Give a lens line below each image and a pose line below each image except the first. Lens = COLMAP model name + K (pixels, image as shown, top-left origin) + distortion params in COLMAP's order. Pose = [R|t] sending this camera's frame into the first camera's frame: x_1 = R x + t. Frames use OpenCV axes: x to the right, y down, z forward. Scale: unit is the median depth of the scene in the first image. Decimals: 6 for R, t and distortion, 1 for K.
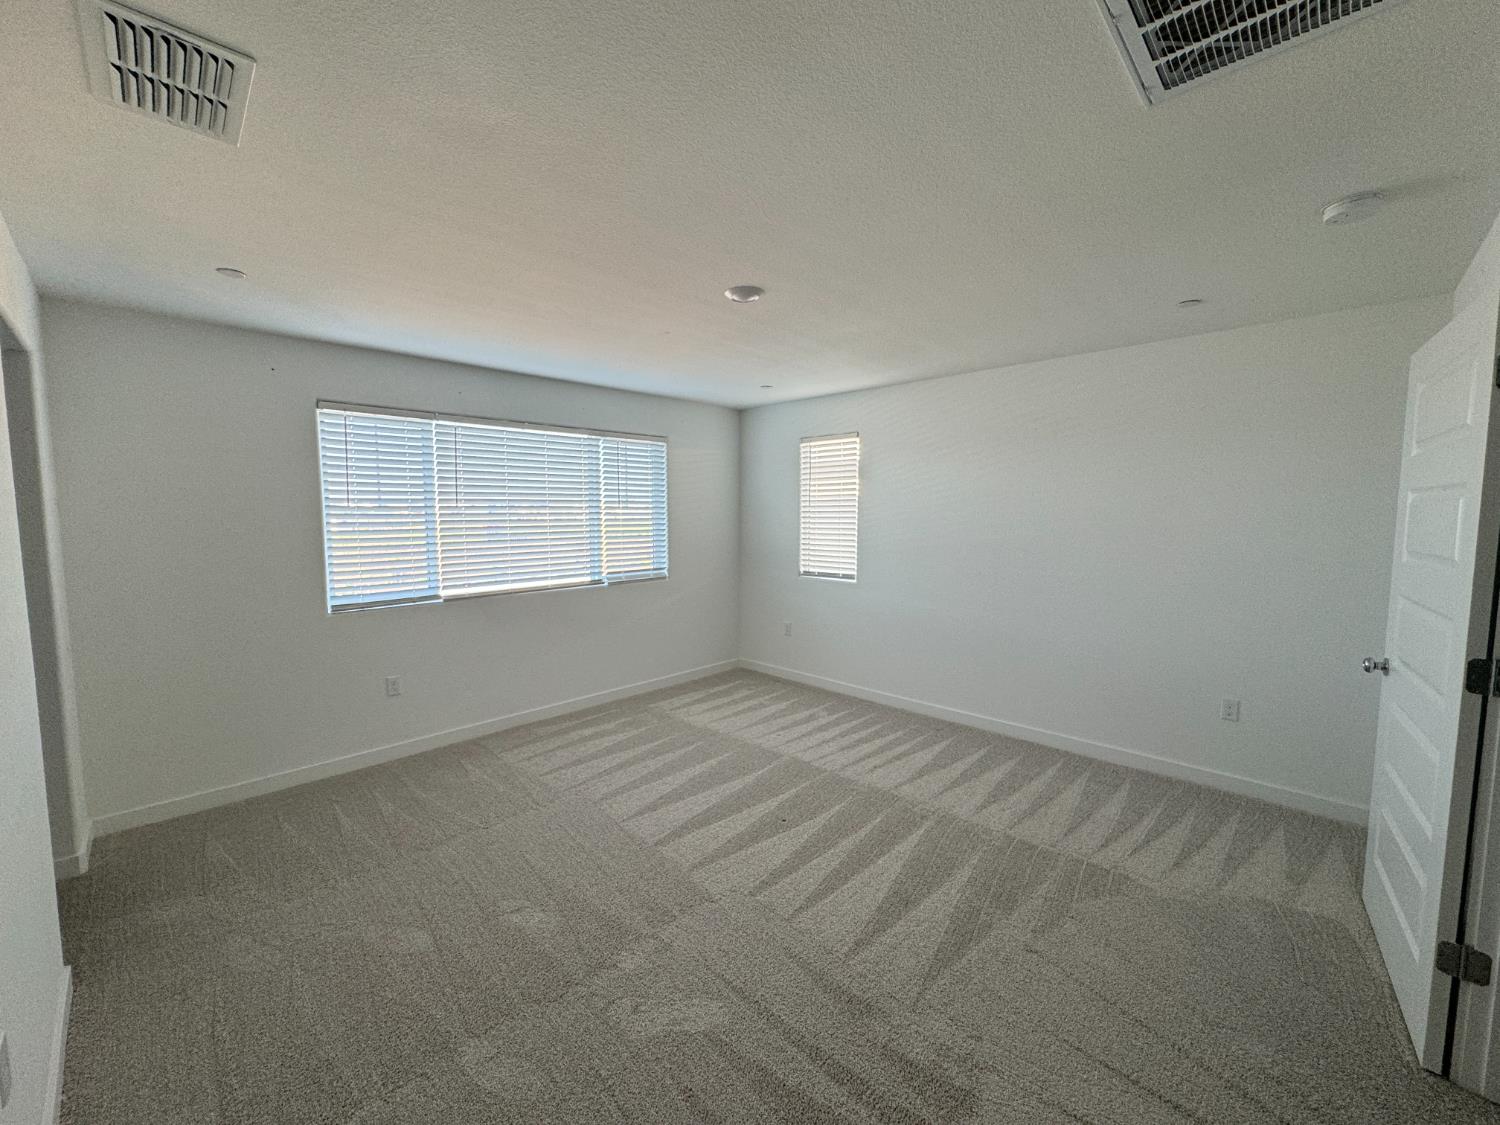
lens RADIAL K [[592.0, 0, 749.7], [0, 592.0, 561.4], [0, 0, 1]] dist [-0.007314, 0.001422]
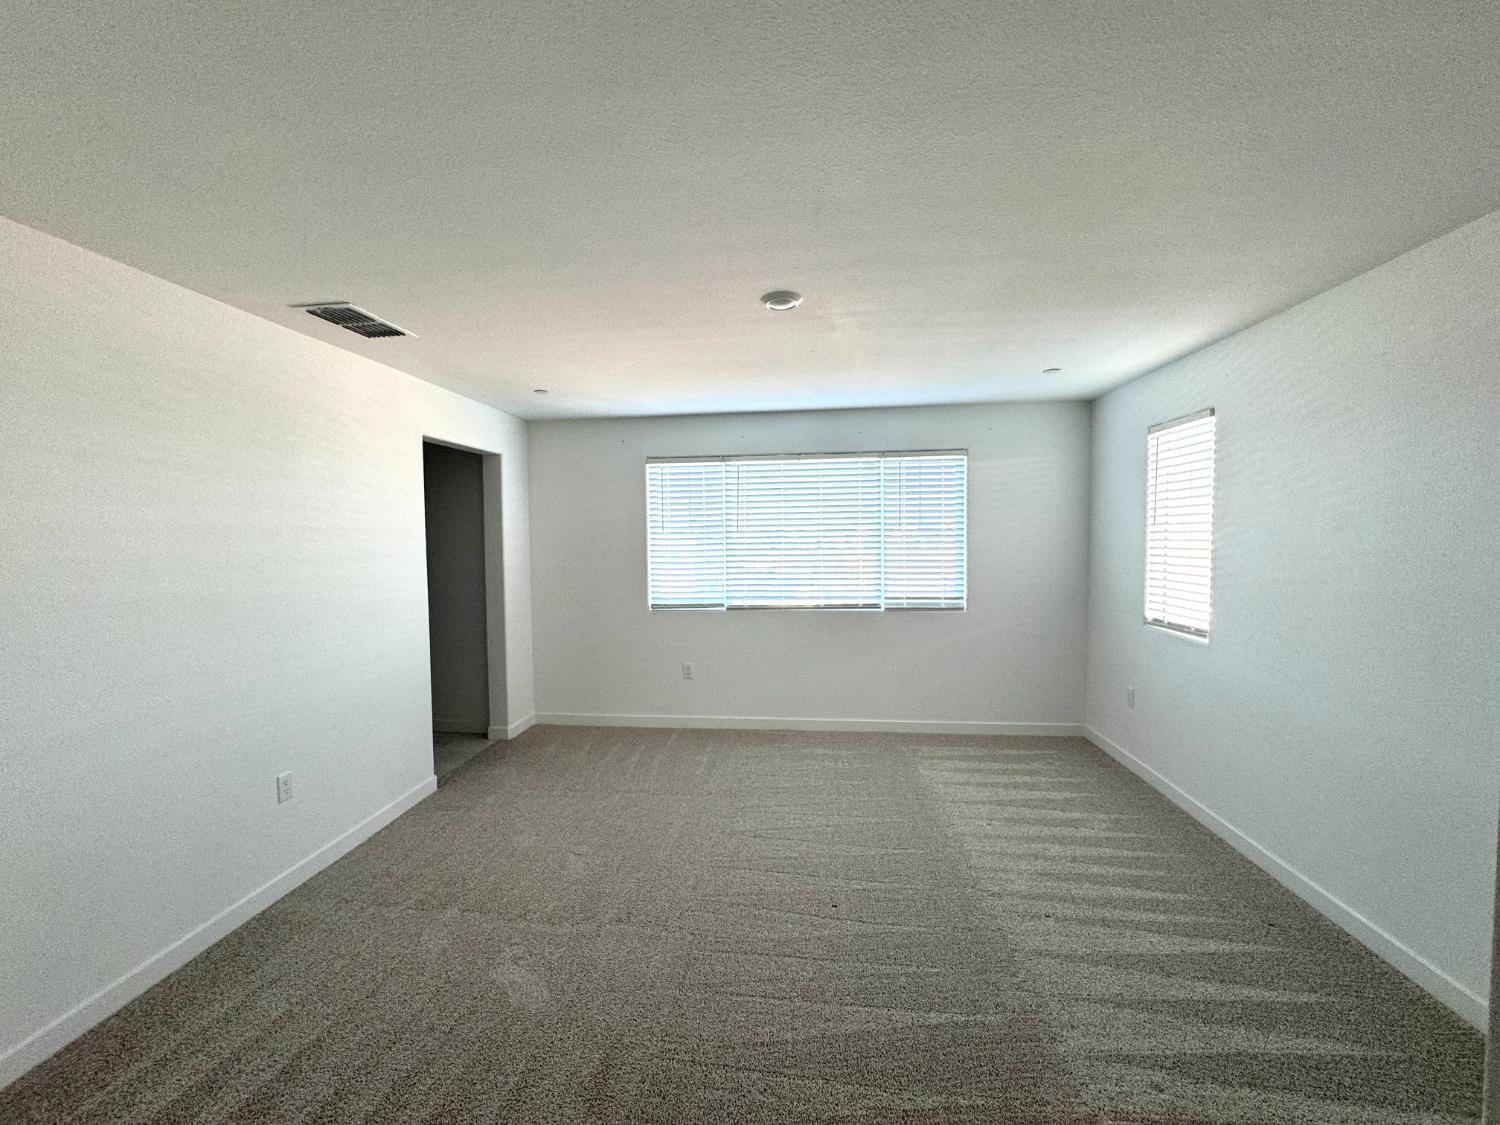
lens RADIAL K [[592.0, 0, 747.4], [0, 592.0, 560.4], [0, 0, 1]] dist [-0.007314, 0.001422]
pose [[0.621238, 0.027931, -0.783124, 0.397964], [-0.056536, 0.998358, -0.009241, -0.020958], [0.781580, 0.050016, 0.621797, 0.234164]]
